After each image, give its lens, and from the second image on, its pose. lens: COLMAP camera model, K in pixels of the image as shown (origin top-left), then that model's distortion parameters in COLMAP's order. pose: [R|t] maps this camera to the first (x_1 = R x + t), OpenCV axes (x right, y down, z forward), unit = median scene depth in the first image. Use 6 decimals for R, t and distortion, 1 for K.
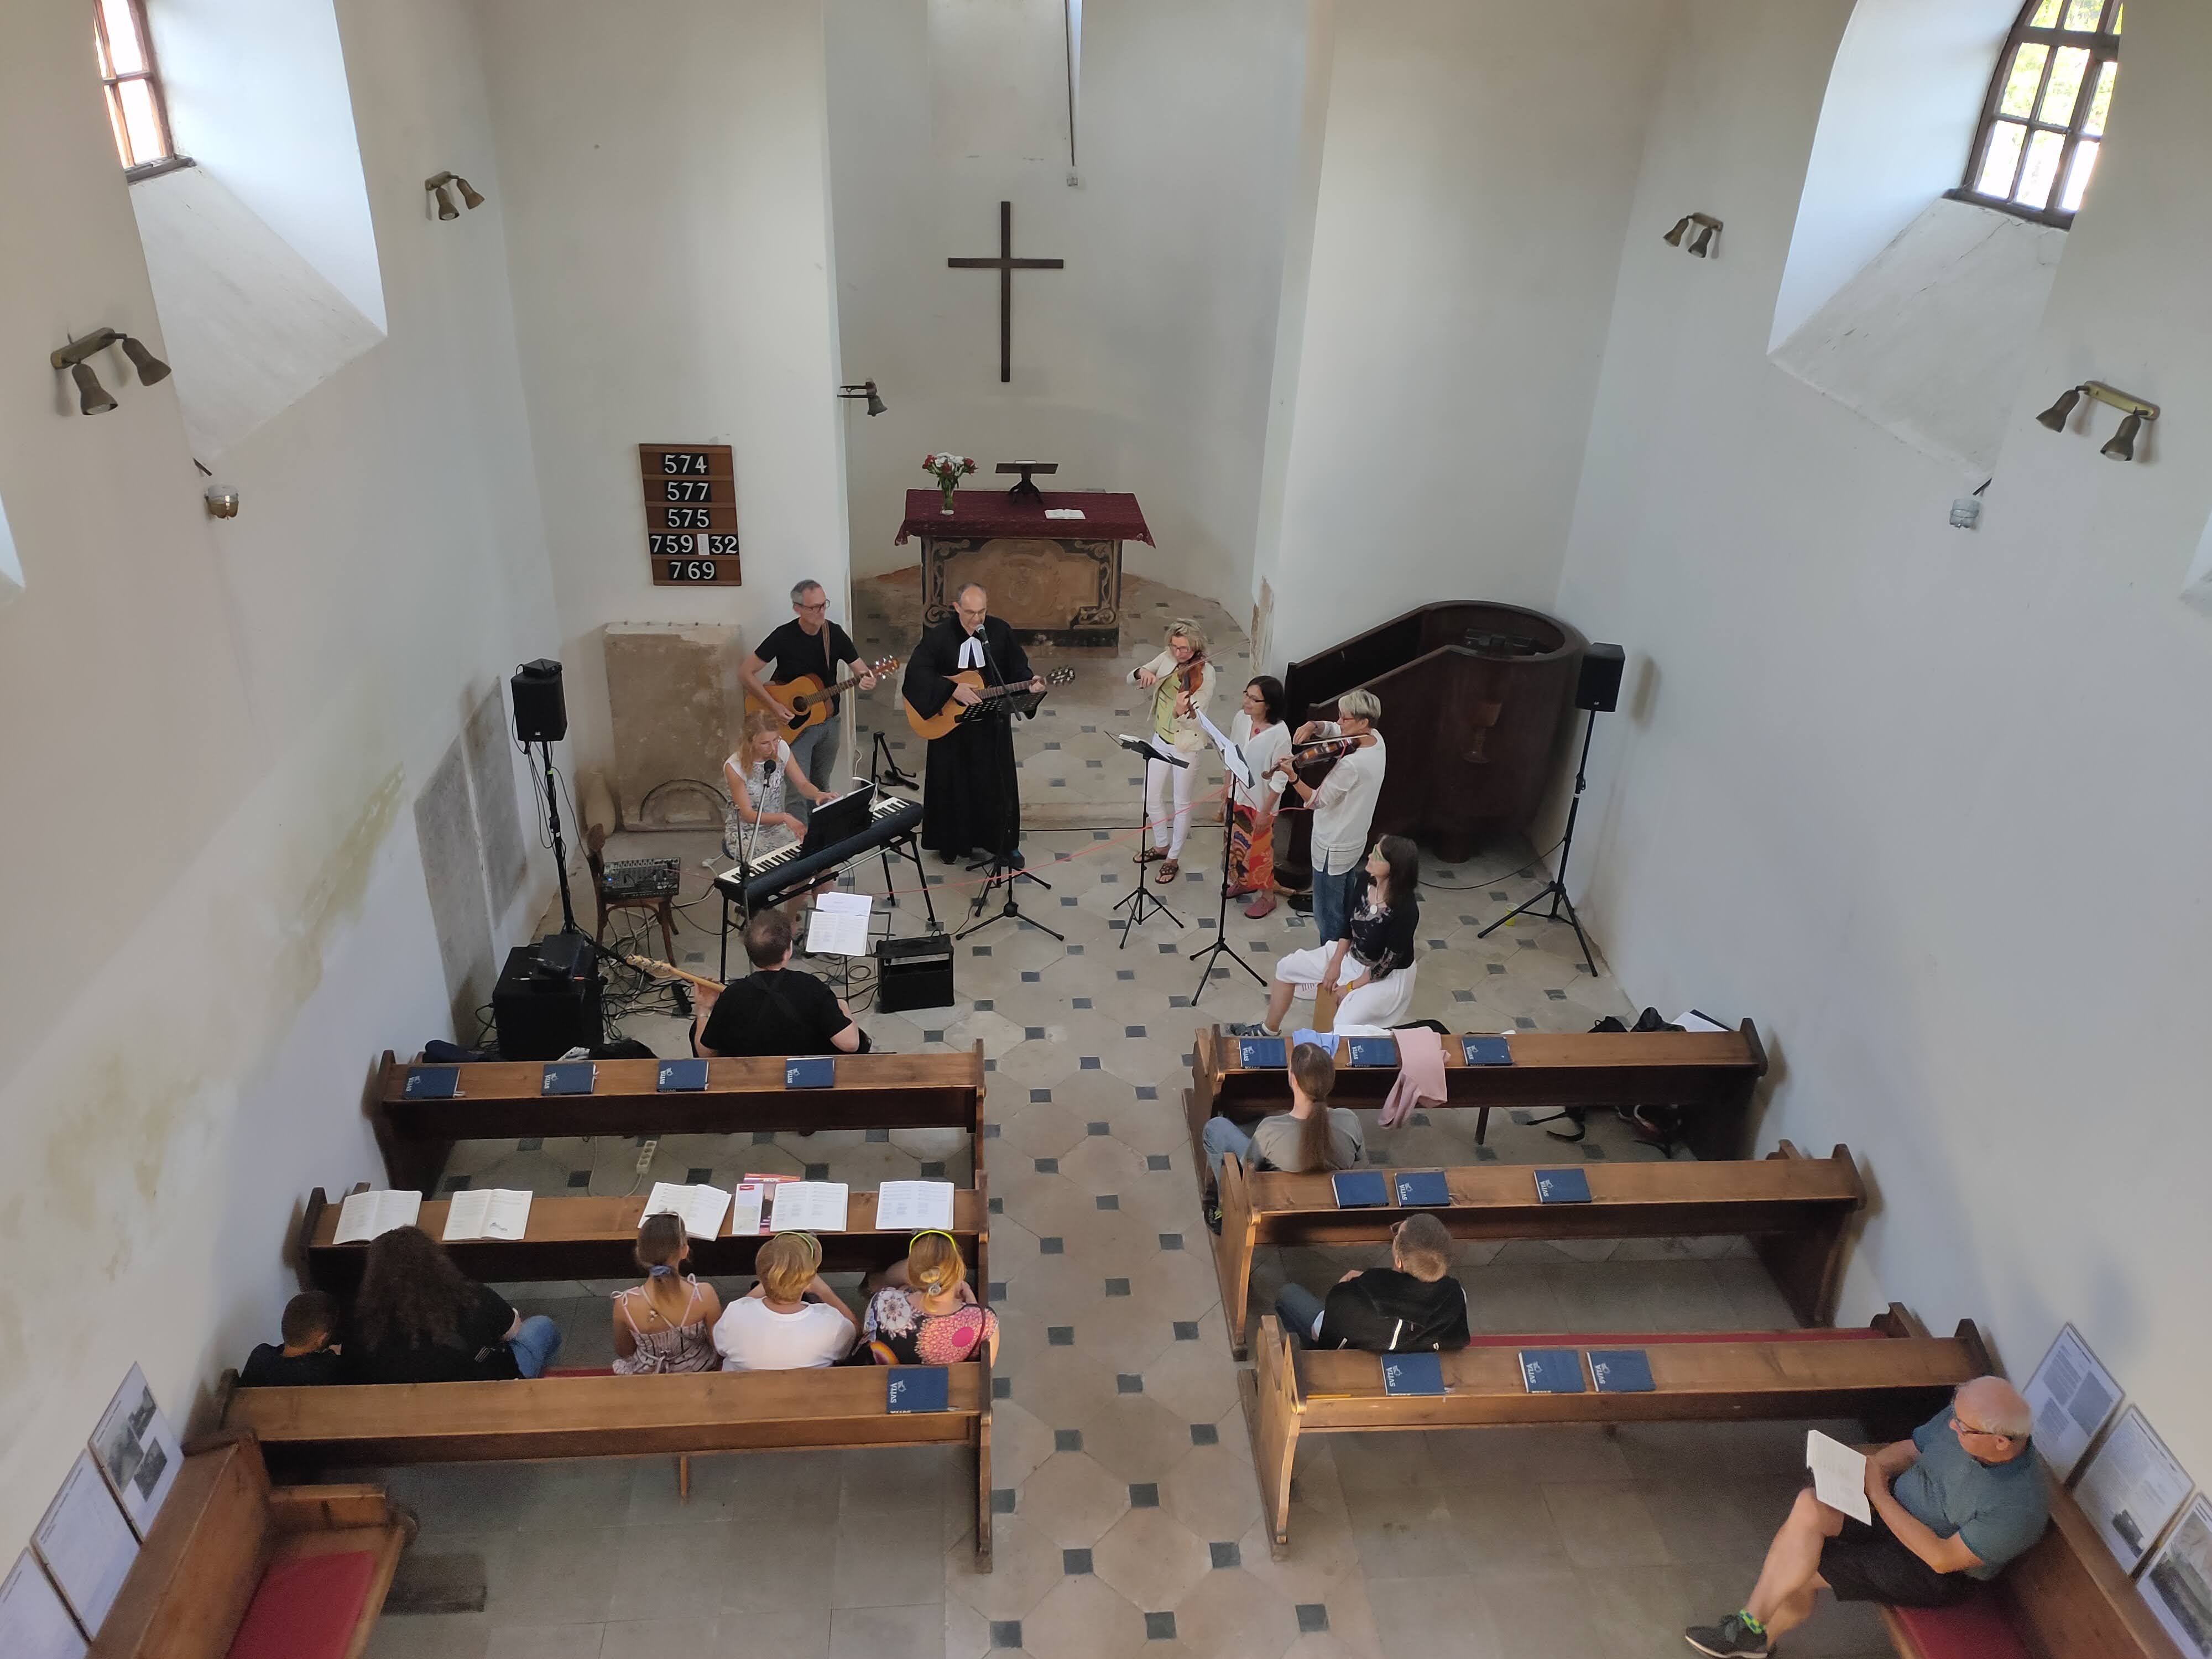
lens RADIAL K [[1617.0, 0, 1120.9], [0, 1617.0, 837.0], [0, 0, 1]] dist [0.063906, -0.066467]
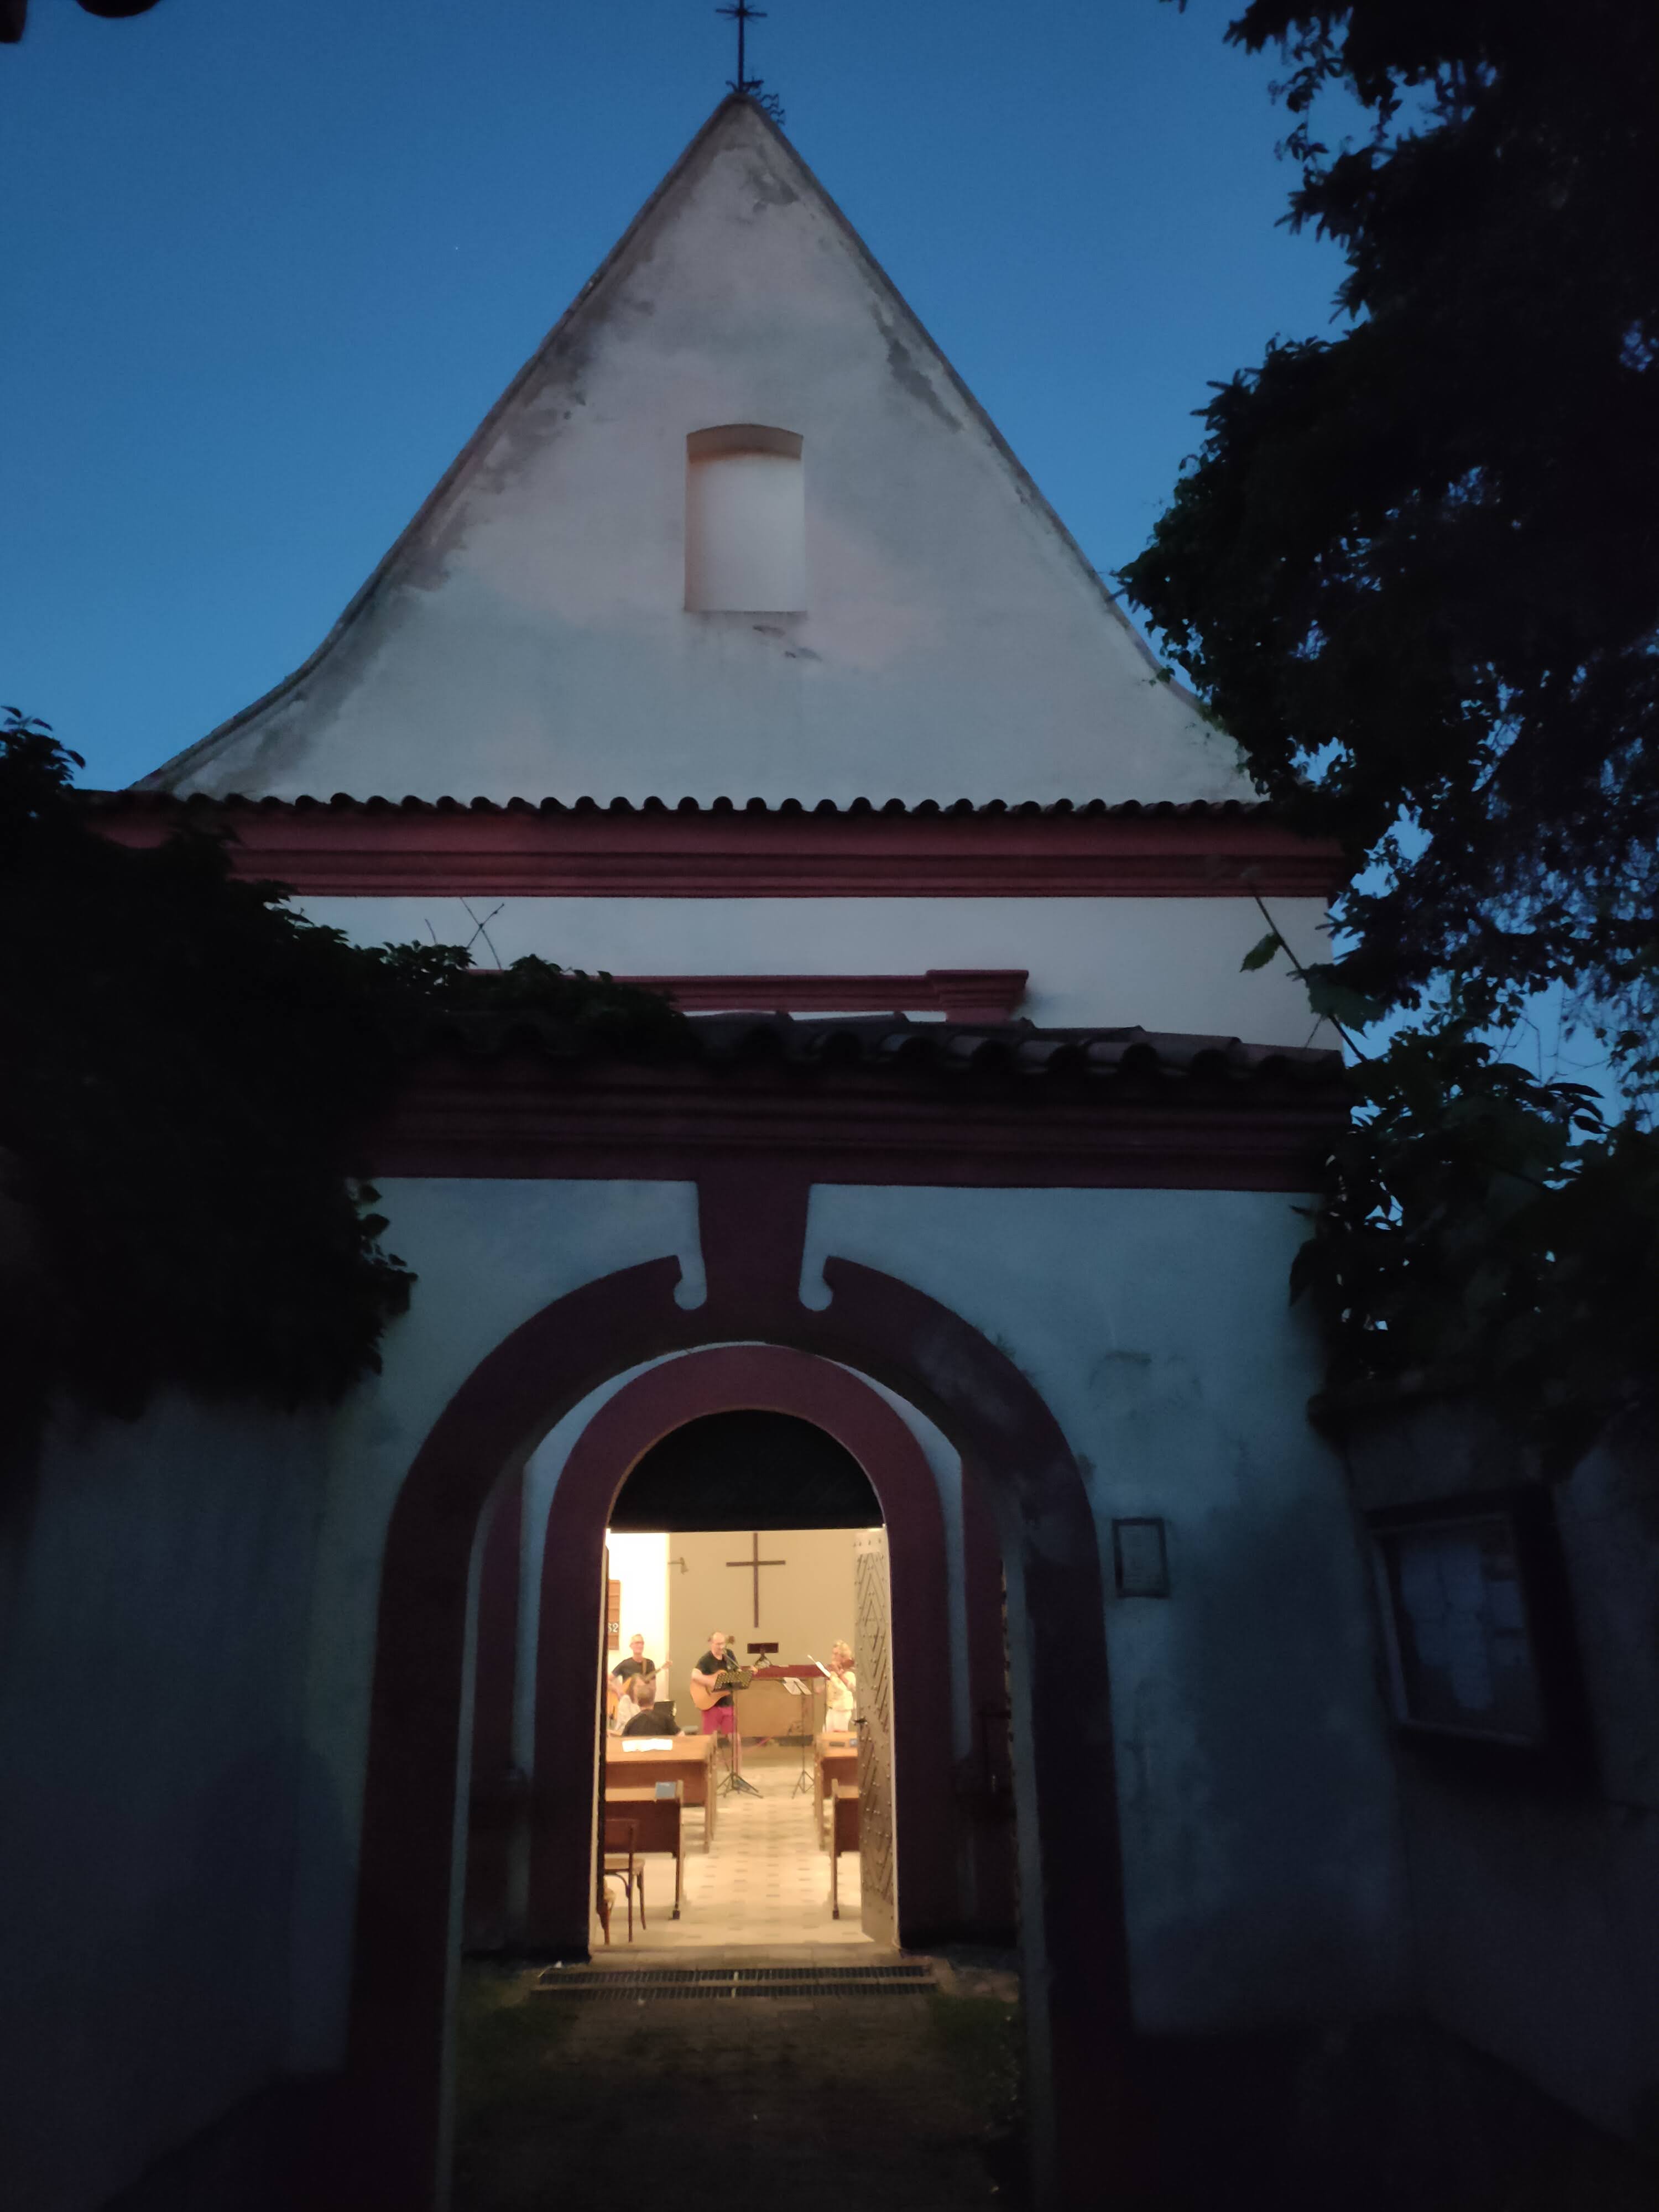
lens RADIAL K [[1617.0, 0, 843.0], [0, 1617.0, 1092.5], [0, 0, 1]] dist [0.063906, -0.066467]
pose [[0.996870, -0.072890, -0.030608, 0.209536], [0.028374, 0.691260, -0.722049, 1.043522], [0.073788, 0.718920, 0.691165, -1.146404]]
